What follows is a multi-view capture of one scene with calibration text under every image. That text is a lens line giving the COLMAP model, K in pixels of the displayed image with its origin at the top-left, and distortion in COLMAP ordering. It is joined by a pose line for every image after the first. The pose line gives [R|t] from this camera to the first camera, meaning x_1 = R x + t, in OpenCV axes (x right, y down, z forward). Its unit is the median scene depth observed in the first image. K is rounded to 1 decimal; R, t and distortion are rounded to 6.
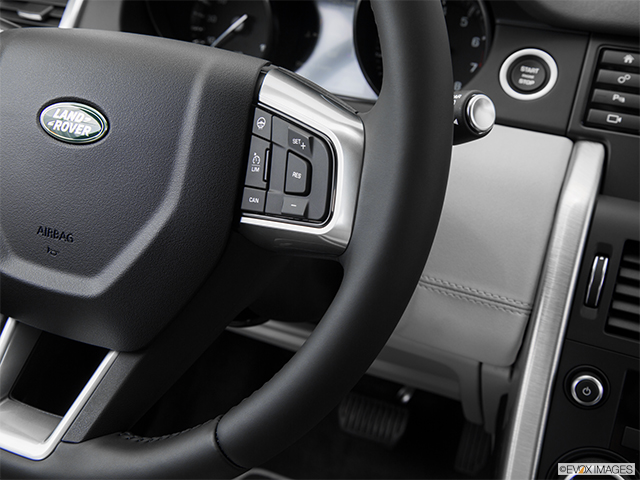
lens RADIAL K [[798.1, 0, 320.0], [0, 798.1, 240.0], [0, 0, 1]] dist [0.015679, 0.034081]
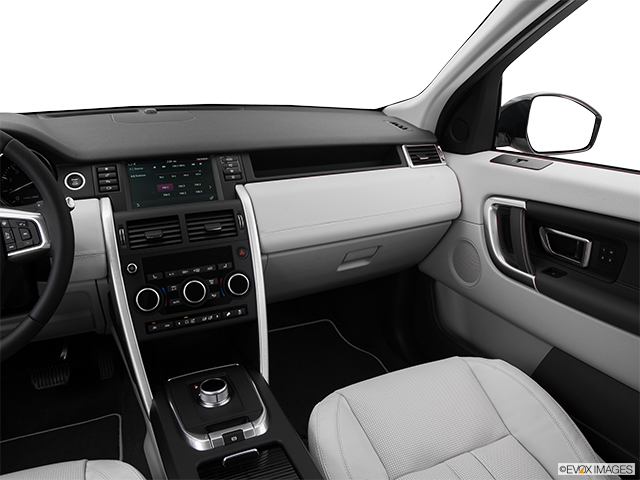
lens RADIAL K [[490.0, 0, 320.0], [0, 490.0, 240.0], [0, 0, 1]] dist [-0.123660, 0.063612]
pose [[0.692873, -0.324776, 0.643776, -0.367720], [0.323910, 0.937857, 0.124523, 0.077052], [-0.644212, 0.122247, 0.755015, -1.019304]]
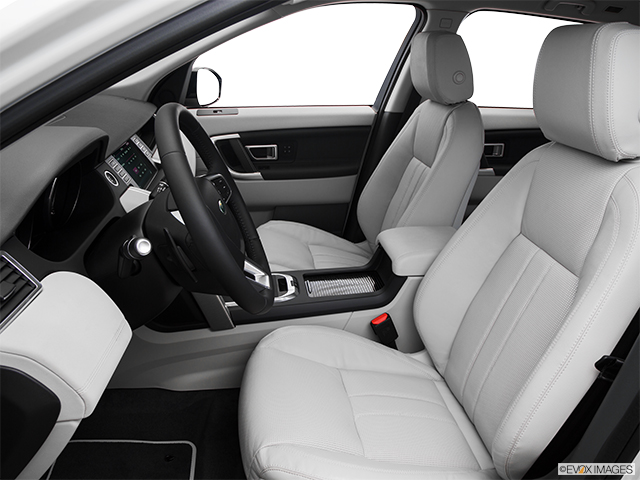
lens RADIAL K [[490.0, 0, 320.0], [0, 490.0, 240.0], [0, 0, 1]] dist [-0.123660, 0.063612]
pose [[-0.486705, -0.441392, 0.753851, -1.979607], [0.236028, 0.764417, 0.599965, -1.158183], [-0.841076, 0.469936, -0.267865, 1.170432]]
